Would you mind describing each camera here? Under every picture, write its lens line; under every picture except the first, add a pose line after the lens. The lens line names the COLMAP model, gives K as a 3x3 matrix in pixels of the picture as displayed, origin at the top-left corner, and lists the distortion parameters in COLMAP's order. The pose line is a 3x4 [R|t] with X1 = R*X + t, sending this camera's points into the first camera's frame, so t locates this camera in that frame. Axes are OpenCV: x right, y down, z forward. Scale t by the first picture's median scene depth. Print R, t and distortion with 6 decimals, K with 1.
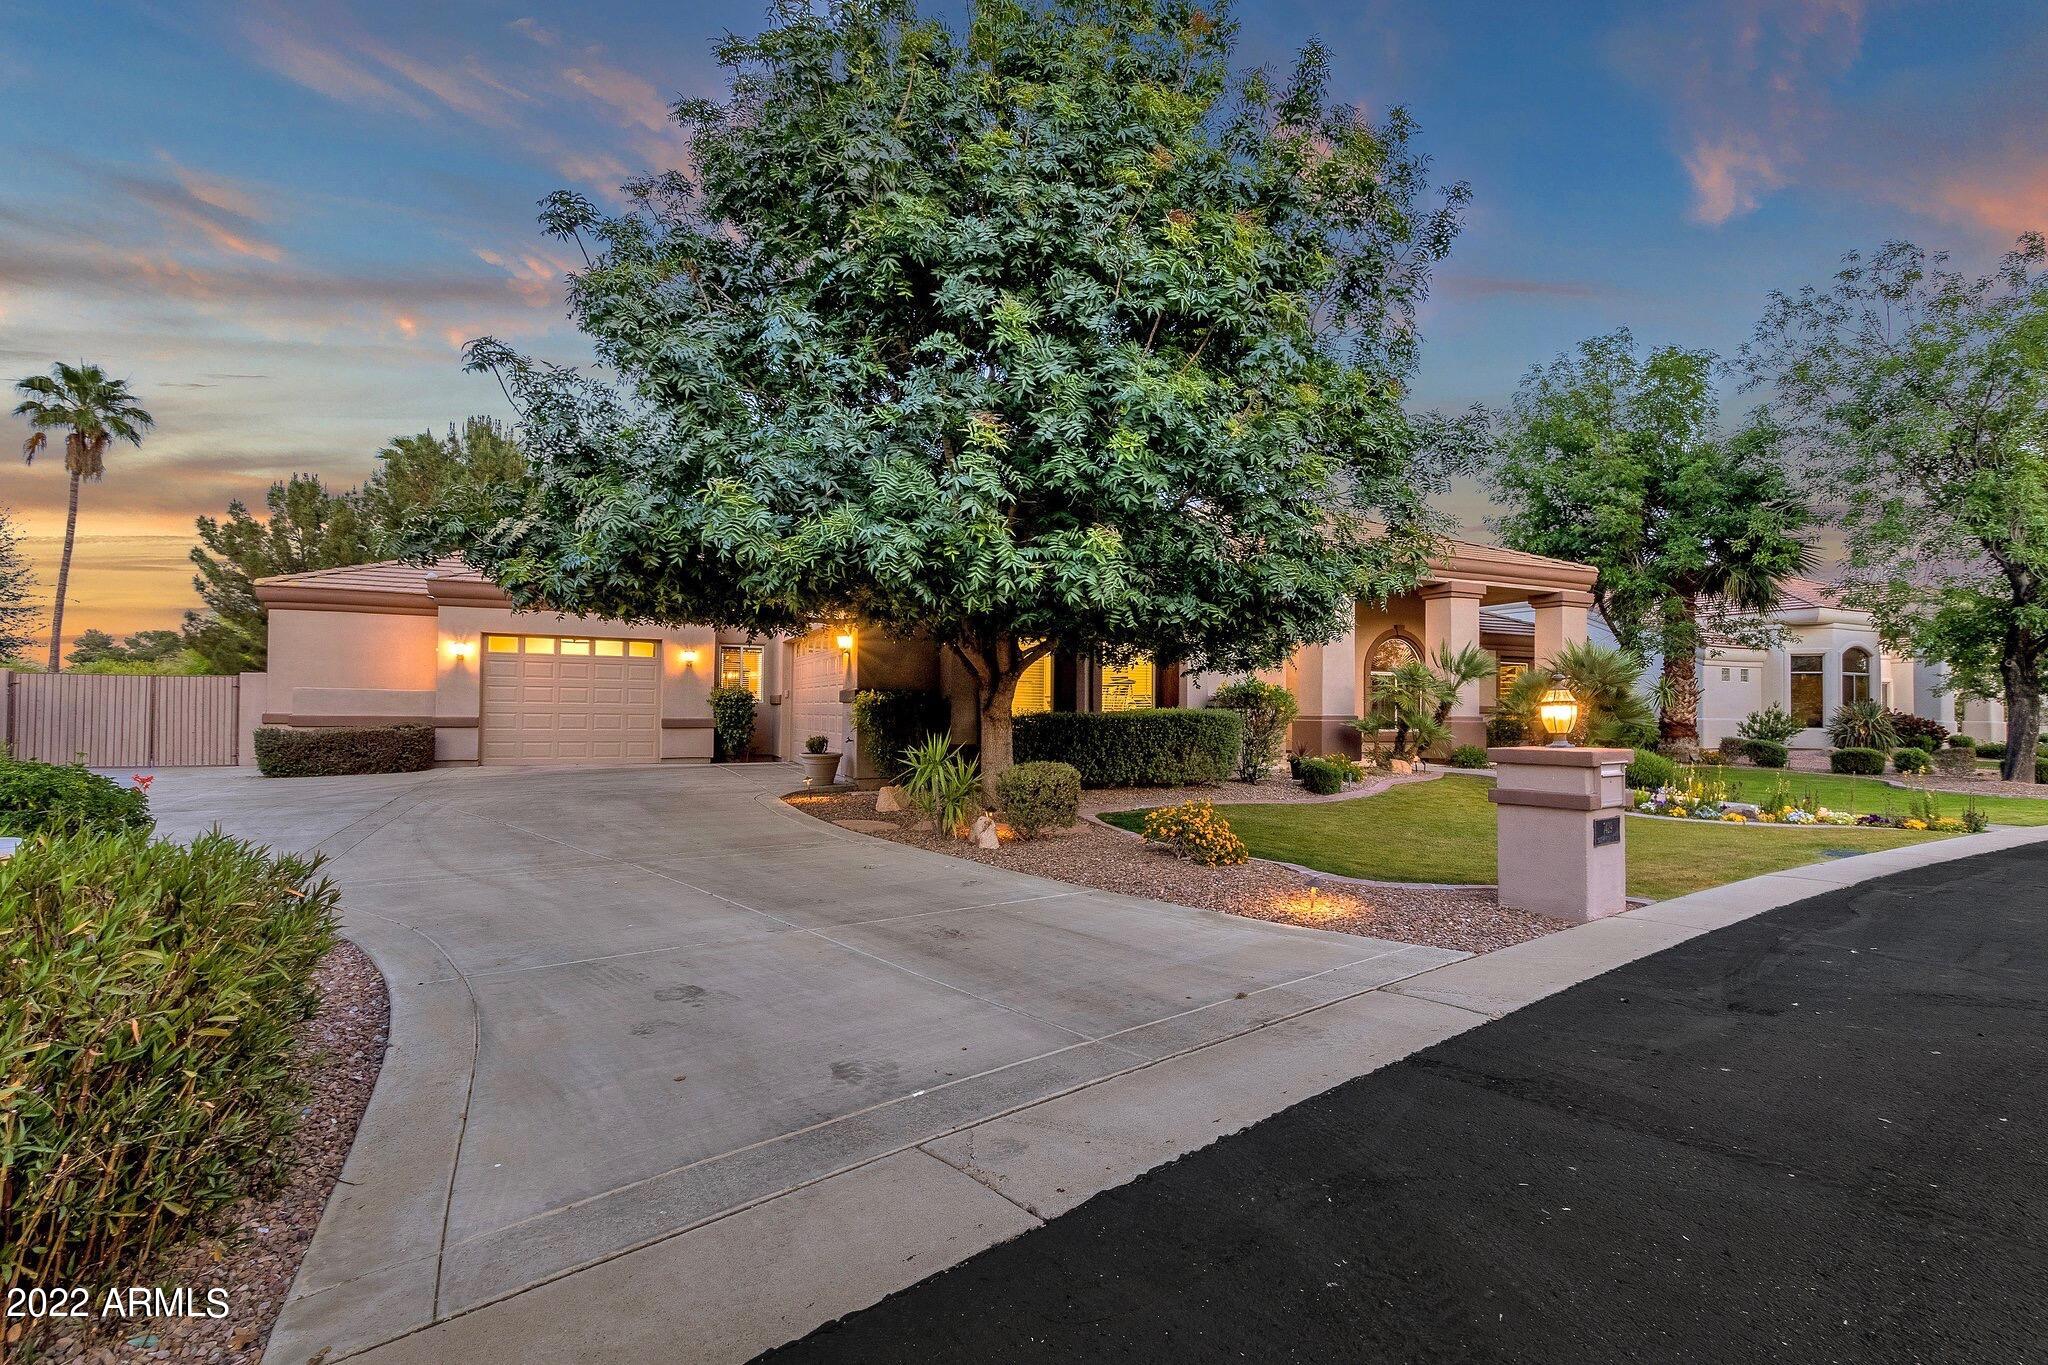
lens RADIAL K [[953.7, 0, 1025.3], [0, 953.7, 692.5], [0, 0, 1]] dist [0.000164, 0.001028]
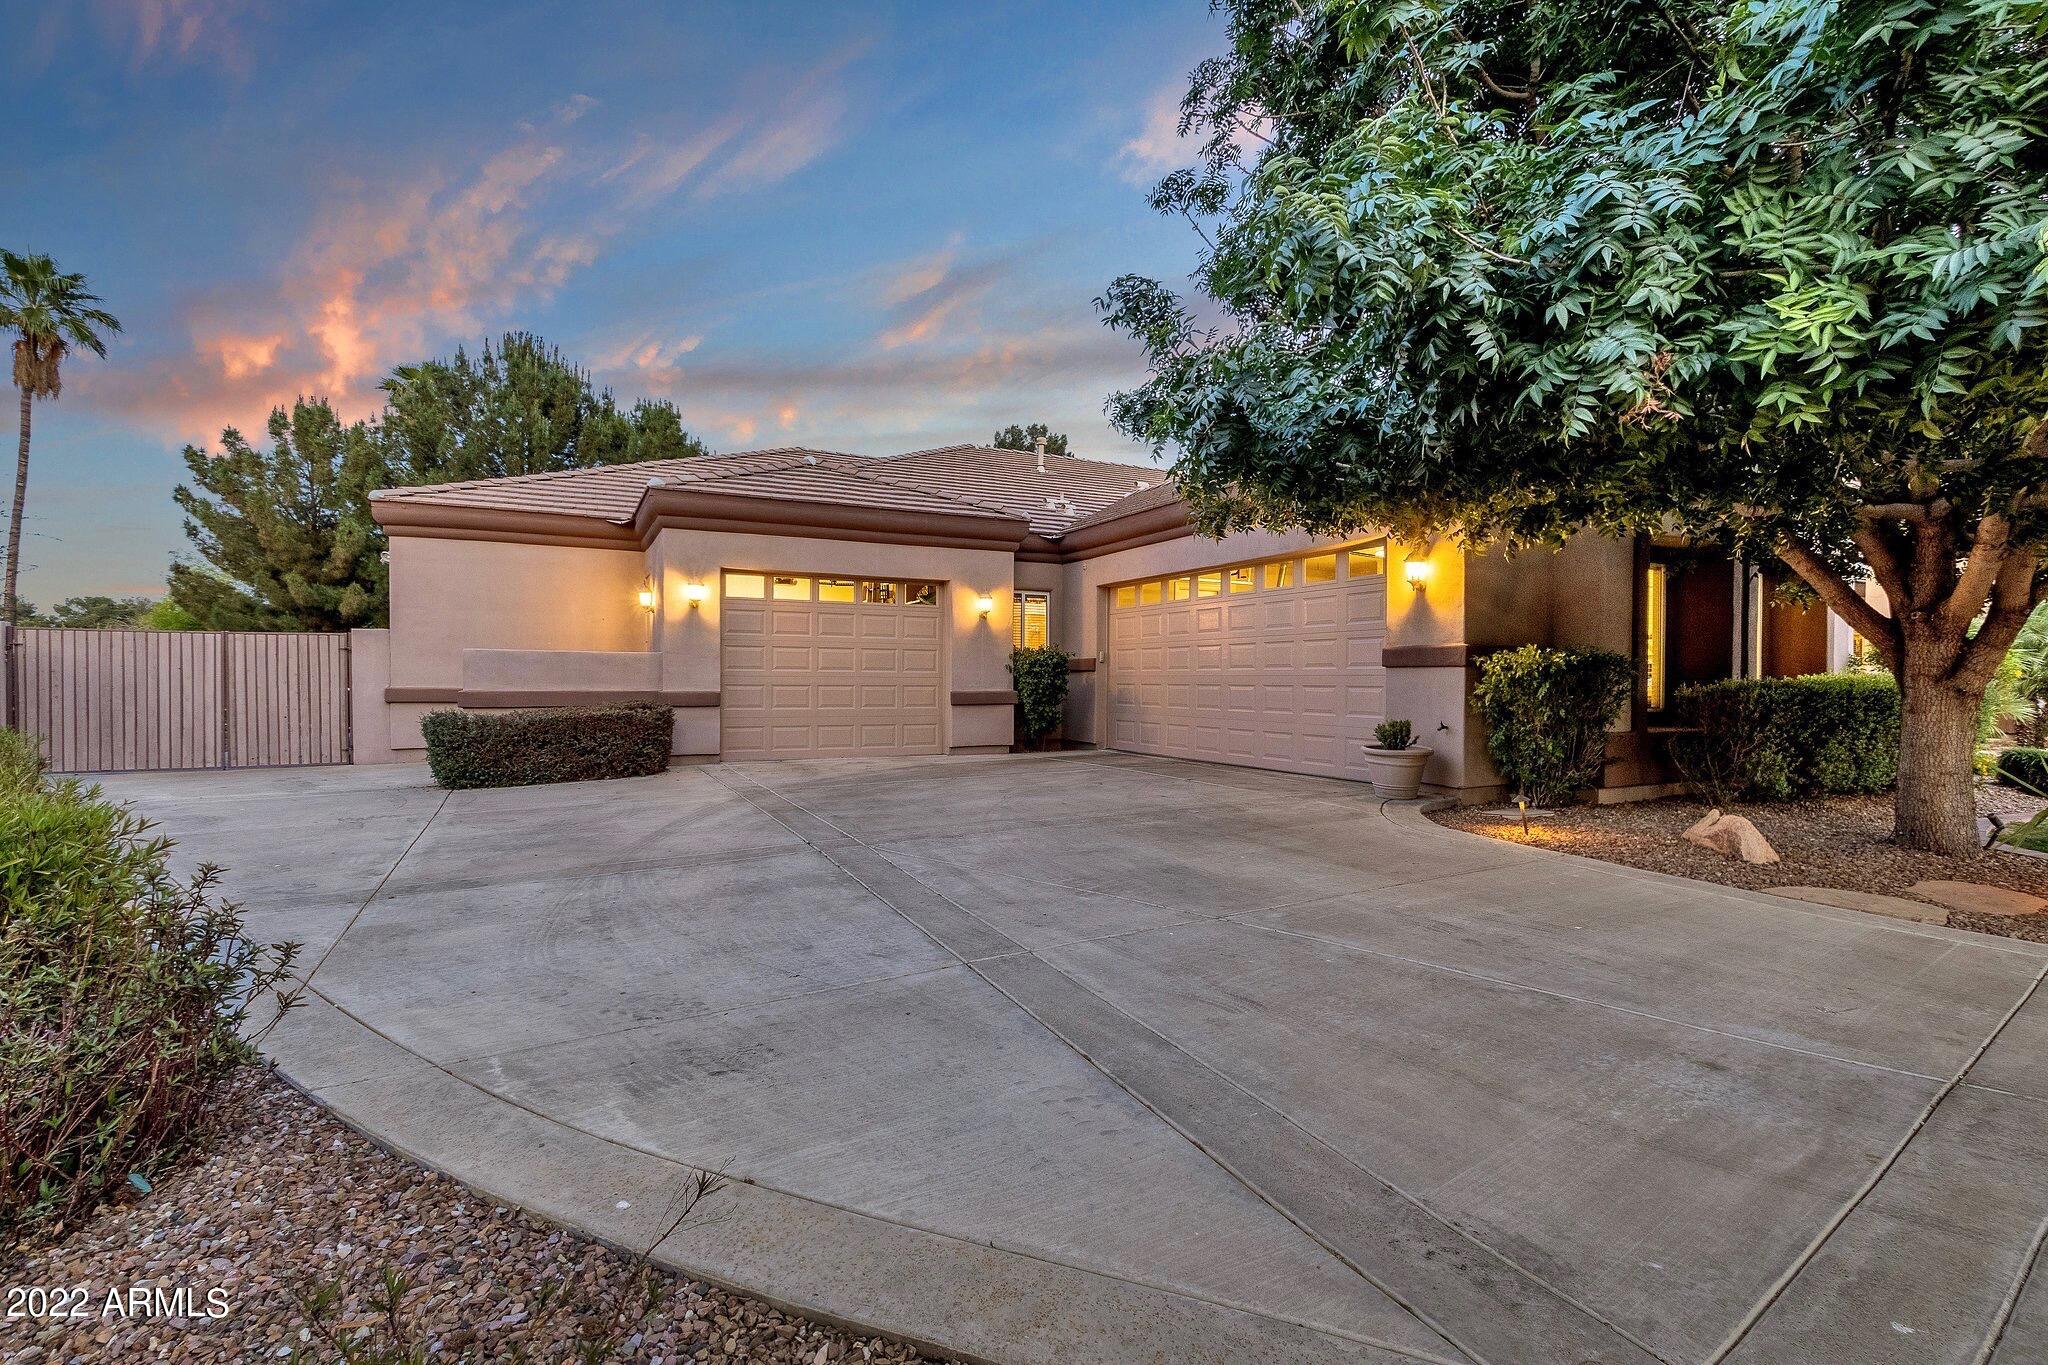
lens RADIAL K [[953.7, 0, 1036.8], [0, 953.7, 698.2], [0, 0, 1]] dist [0.000164, 0.001028]
pose [[0.998950, -0.005582, 0.045472, -0.349910], [0.003753, 0.999183, 0.040229, 0.003275], [-0.045660, -0.040016, 0.998155, 0.281023]]
